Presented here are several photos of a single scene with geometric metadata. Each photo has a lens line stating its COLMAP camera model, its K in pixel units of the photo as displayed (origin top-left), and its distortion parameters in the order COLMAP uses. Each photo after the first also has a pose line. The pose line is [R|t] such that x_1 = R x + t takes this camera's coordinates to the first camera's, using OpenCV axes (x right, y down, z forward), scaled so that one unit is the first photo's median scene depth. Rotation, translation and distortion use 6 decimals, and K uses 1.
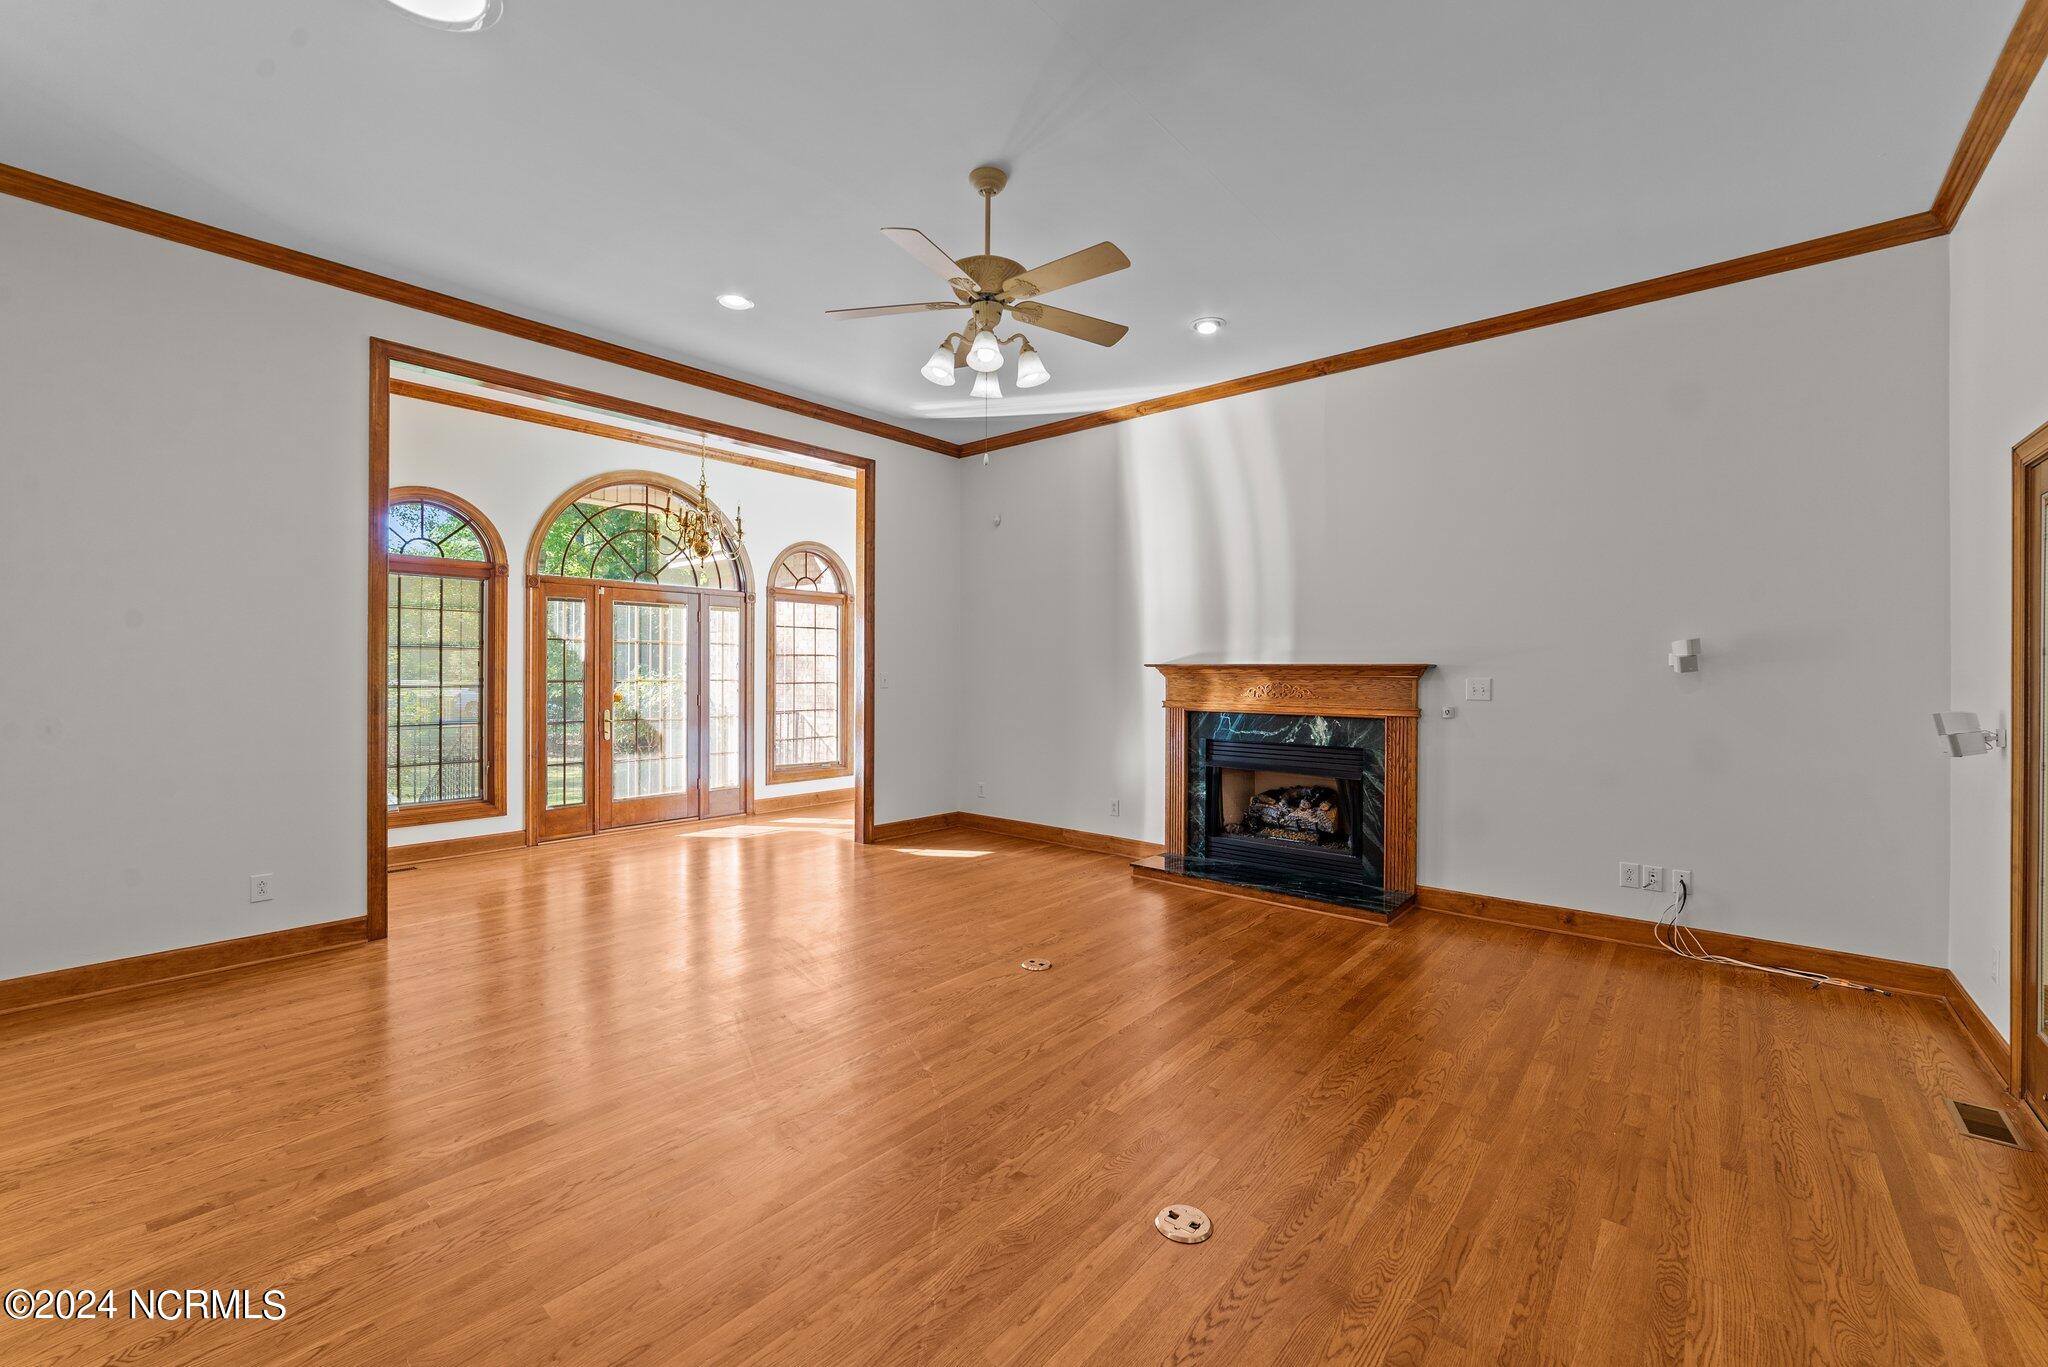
lens RADIAL K [[818.9, 0, 1013.7], [0, 818.9, 682.6], [0, 0, 1]] dist [-0.013928, 0.001787]
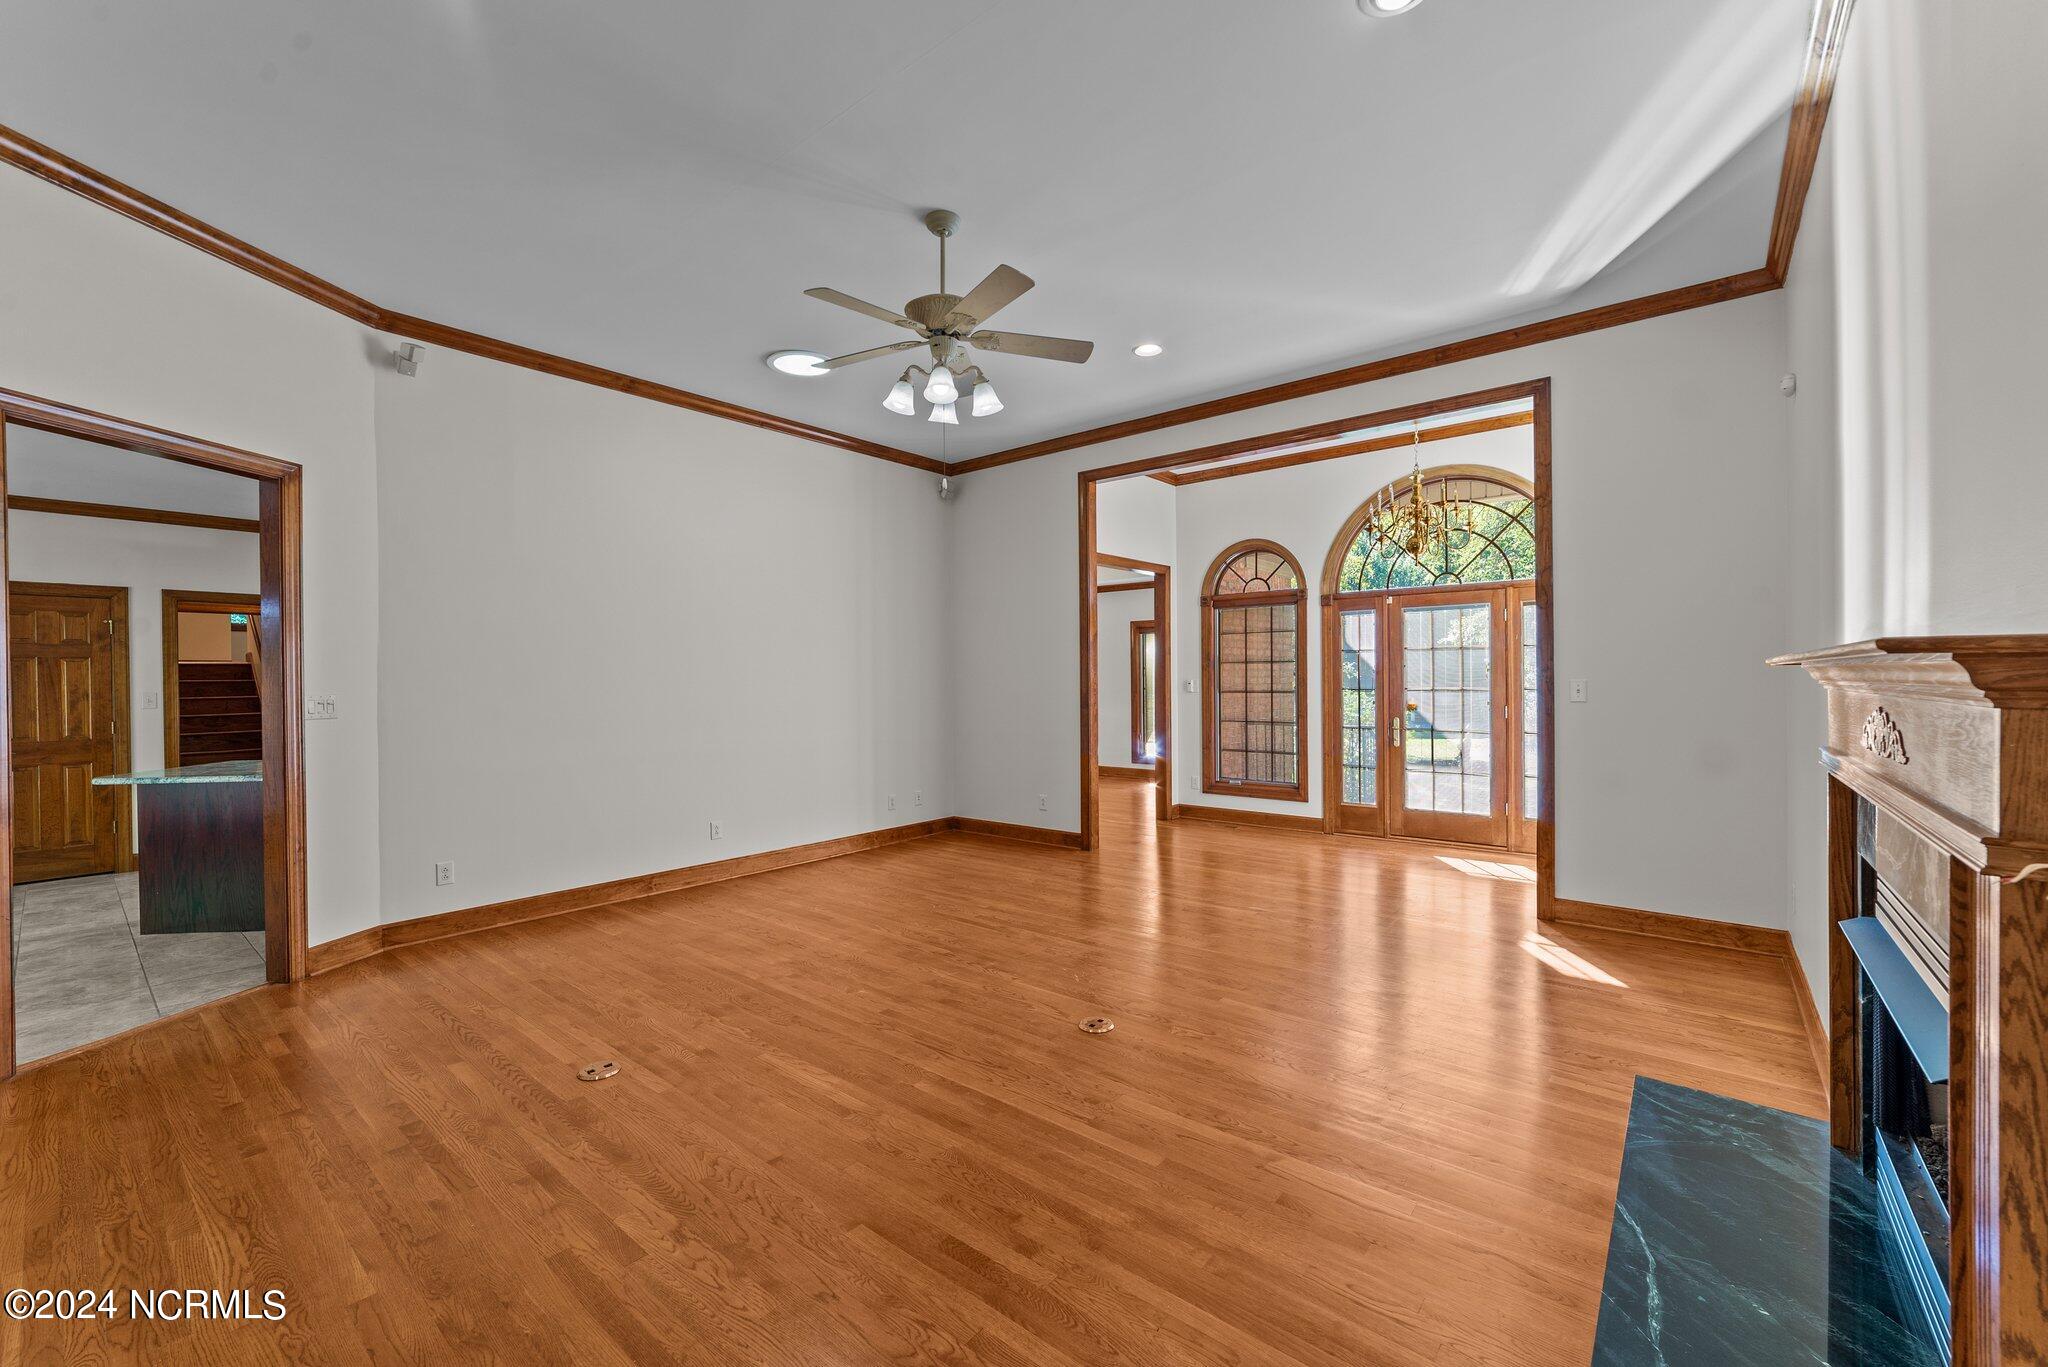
lens RADIAL K [[818.9, 0, 1018.1], [0, 818.9, 683.2], [0, 0, 1]] dist [-0.013928, 0.001787]
pose [[0.021266, -0.000704, -0.999774, 0.608005], [-0.007231, 0.999973, -0.000858, -0.005335], [0.999748, 0.007248, 0.021260, 0.626620]]
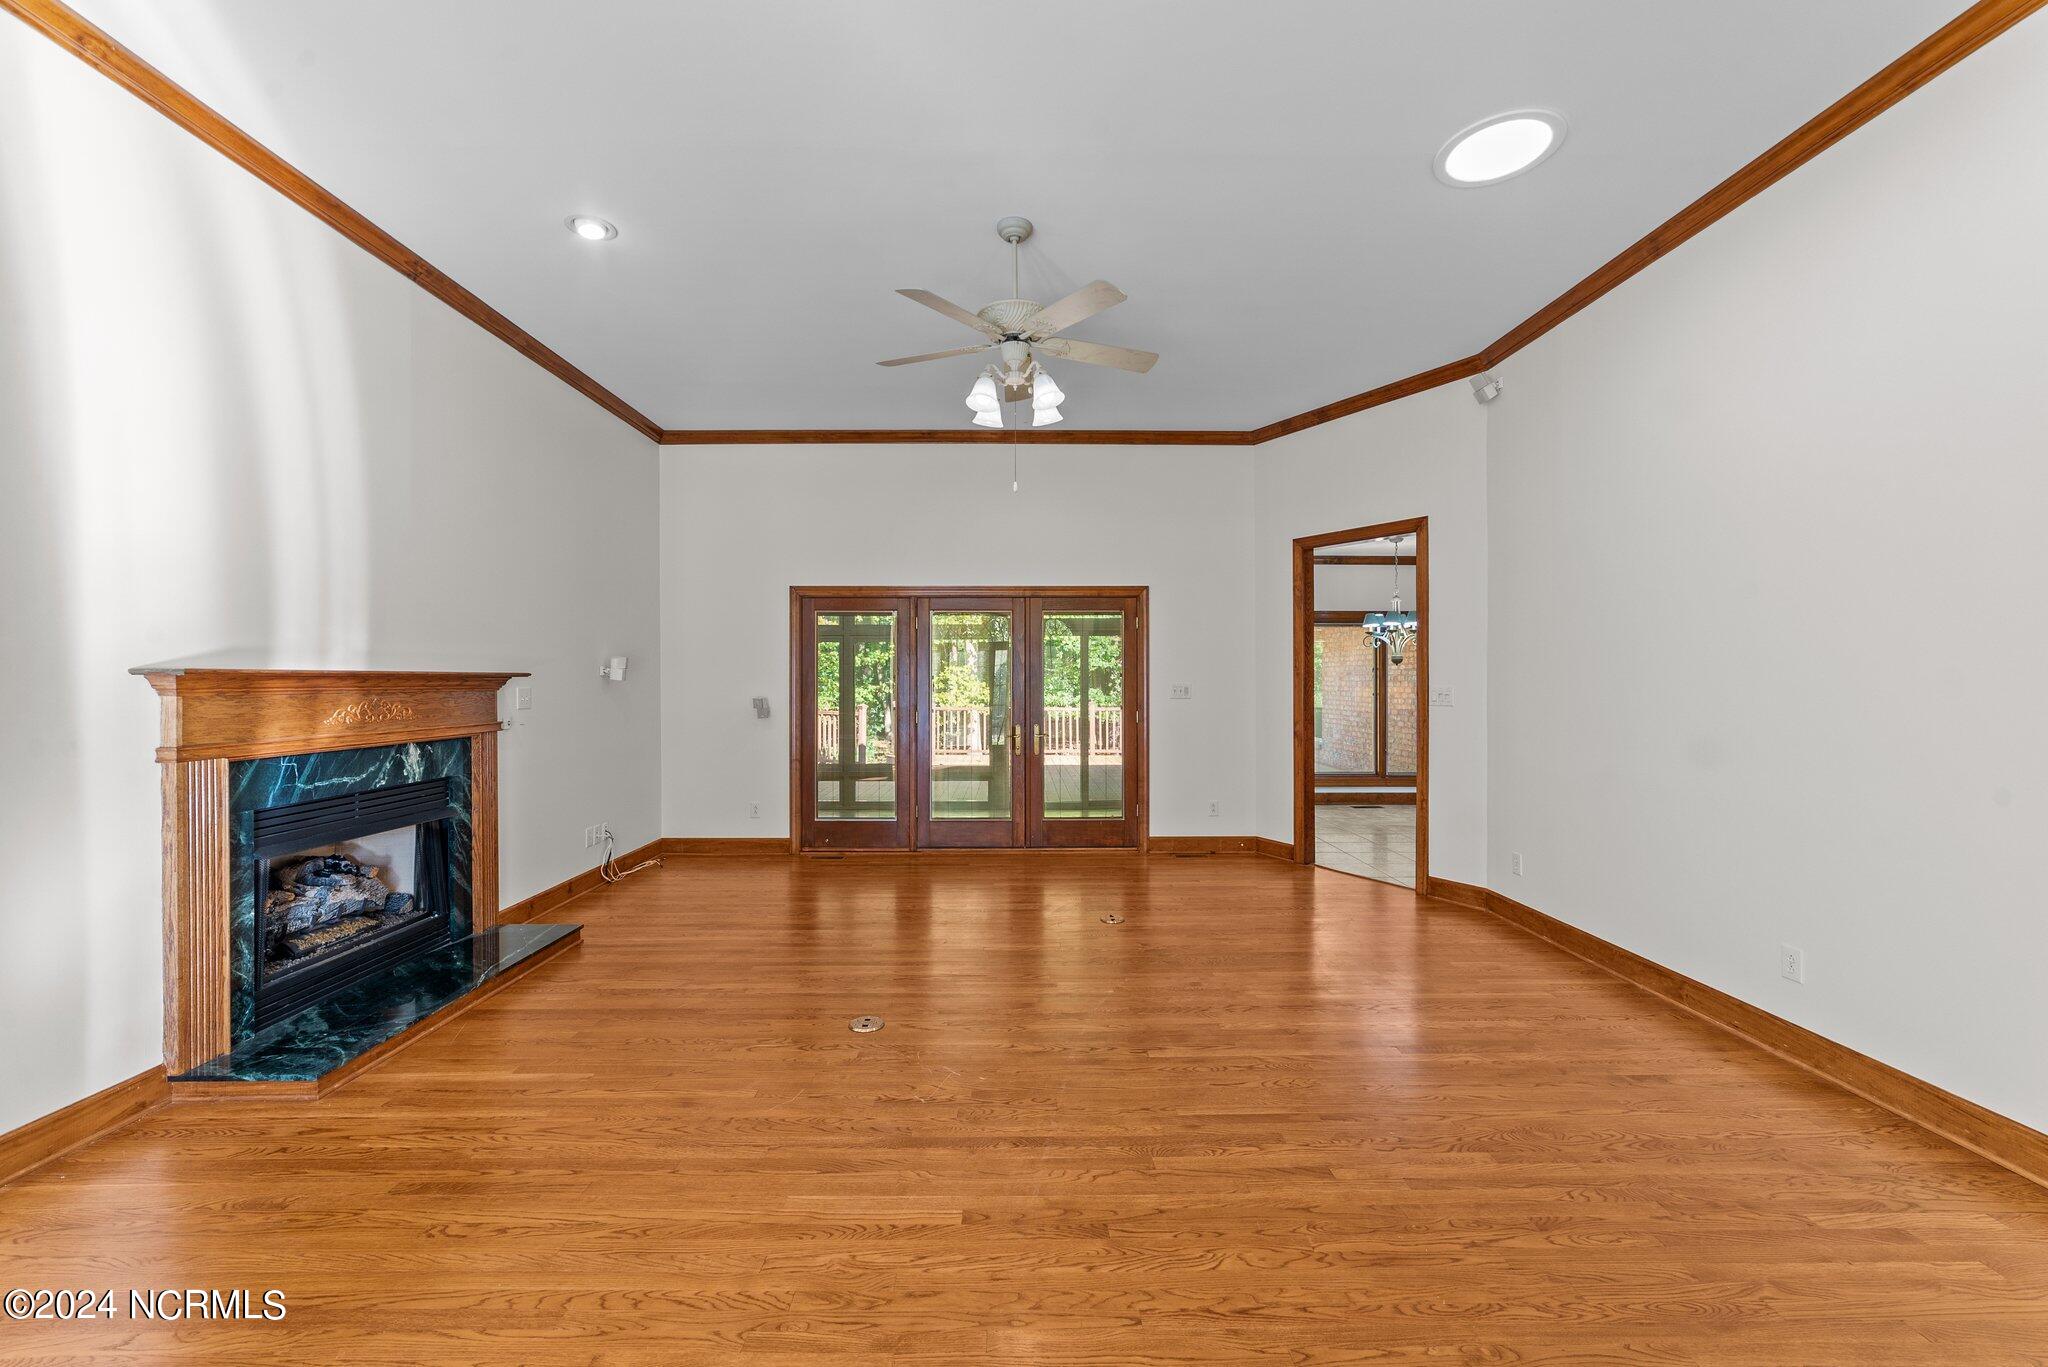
lens RADIAL K [[818.9, 0, 1033.5], [0, 818.9, 682.9], [0, 0, 1]] dist [-0.013928, 0.001787]
pose [[-0.674698, -0.006375, 0.738066, -0.501237], [0.011456, 0.999752, 0.019108, -0.018525], [-0.738005, 0.021347, -0.674458, 1.003385]]
